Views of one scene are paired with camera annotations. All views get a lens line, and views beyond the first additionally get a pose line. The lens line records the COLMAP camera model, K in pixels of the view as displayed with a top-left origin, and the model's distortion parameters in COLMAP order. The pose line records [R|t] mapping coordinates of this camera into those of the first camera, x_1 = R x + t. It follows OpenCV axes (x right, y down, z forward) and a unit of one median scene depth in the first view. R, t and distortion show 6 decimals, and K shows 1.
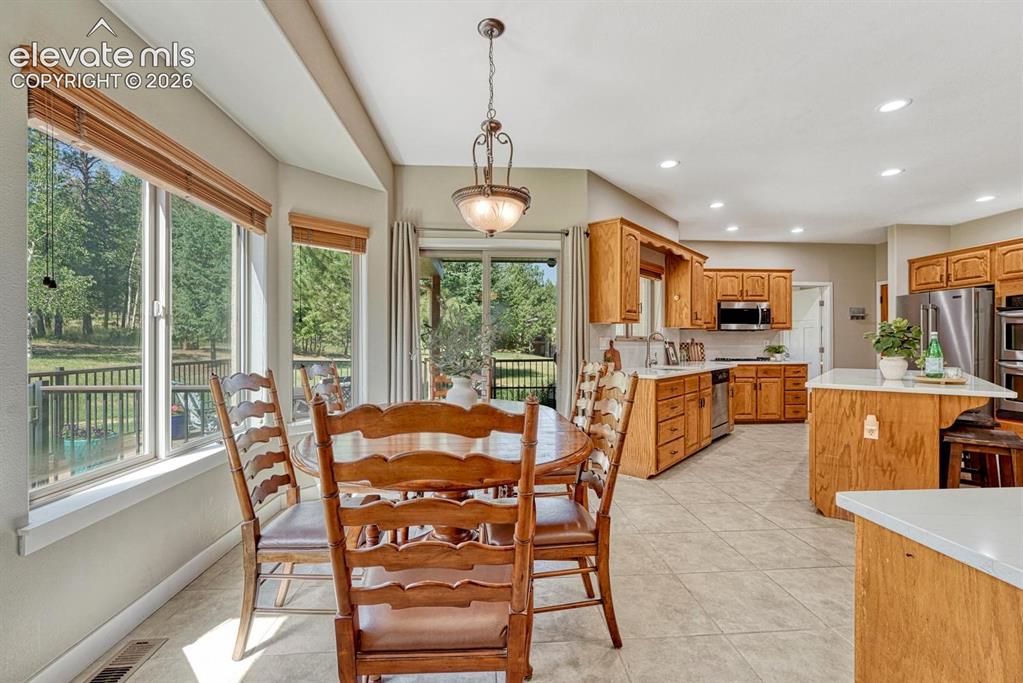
lens RADIAL K [[449.8, 0, 501.9], [0, 449.8, 342.4], [0, 0, 1]] dist [0.000444, 0.000606]
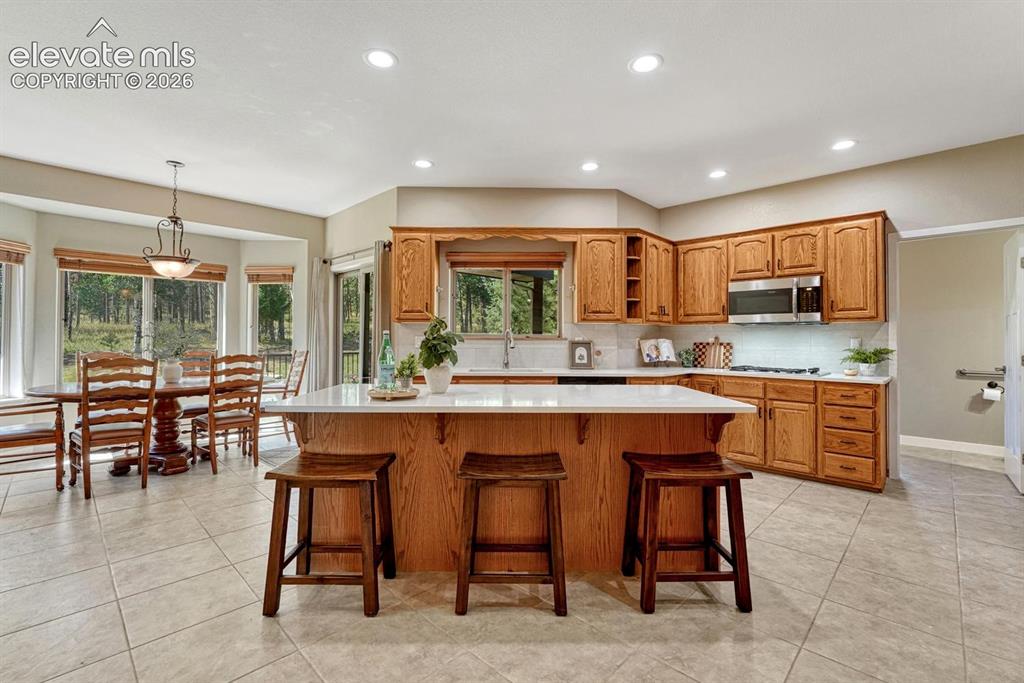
lens RADIAL K [[450.2, 0, 506.1], [0, 450.2, 331.0], [0, 0, 1]] dist [0.000444, 0.000606]
pose [[0.633183, -0.009135, -0.773948, 0.789866], [-0.006455, 0.999833, -0.017082, -0.002990], [0.773975, 0.015812, 0.633019, 0.306933]]
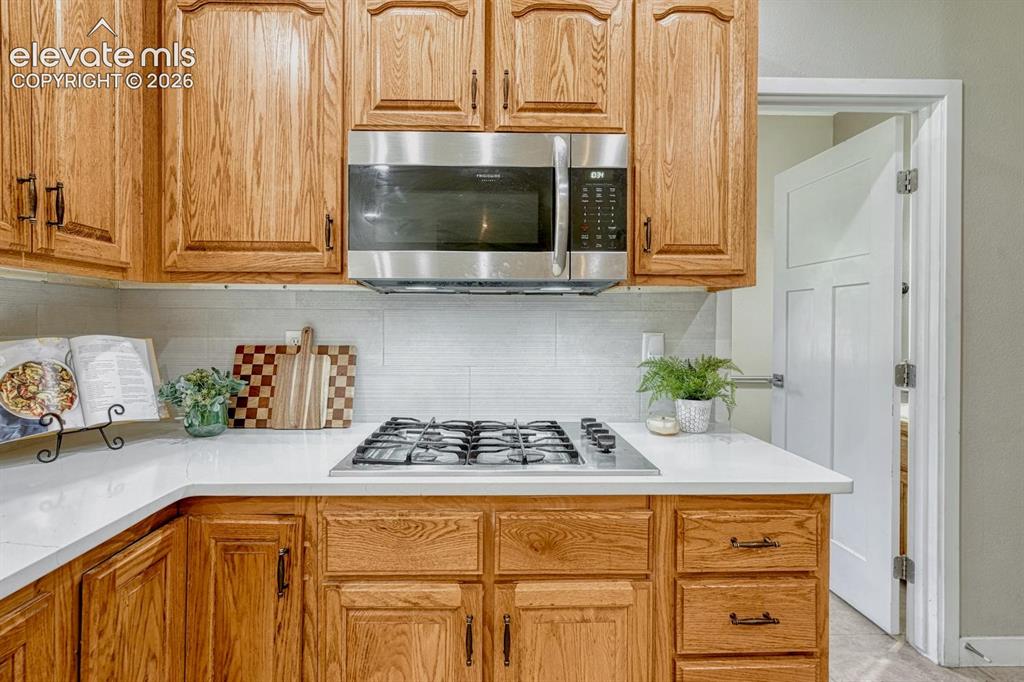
lens RADIAL K [[453.6, 0, 508.1], [0, 453.6, 326.9], [0, 0, 1]] dist [-0.002938, 0.000860]
pose [[0.997672, 0.006008, -0.067926, 0.559002], [-0.005570, 0.999962, 0.006650, -0.010352], [0.067963, -0.006256, 0.997668, 0.807468]]
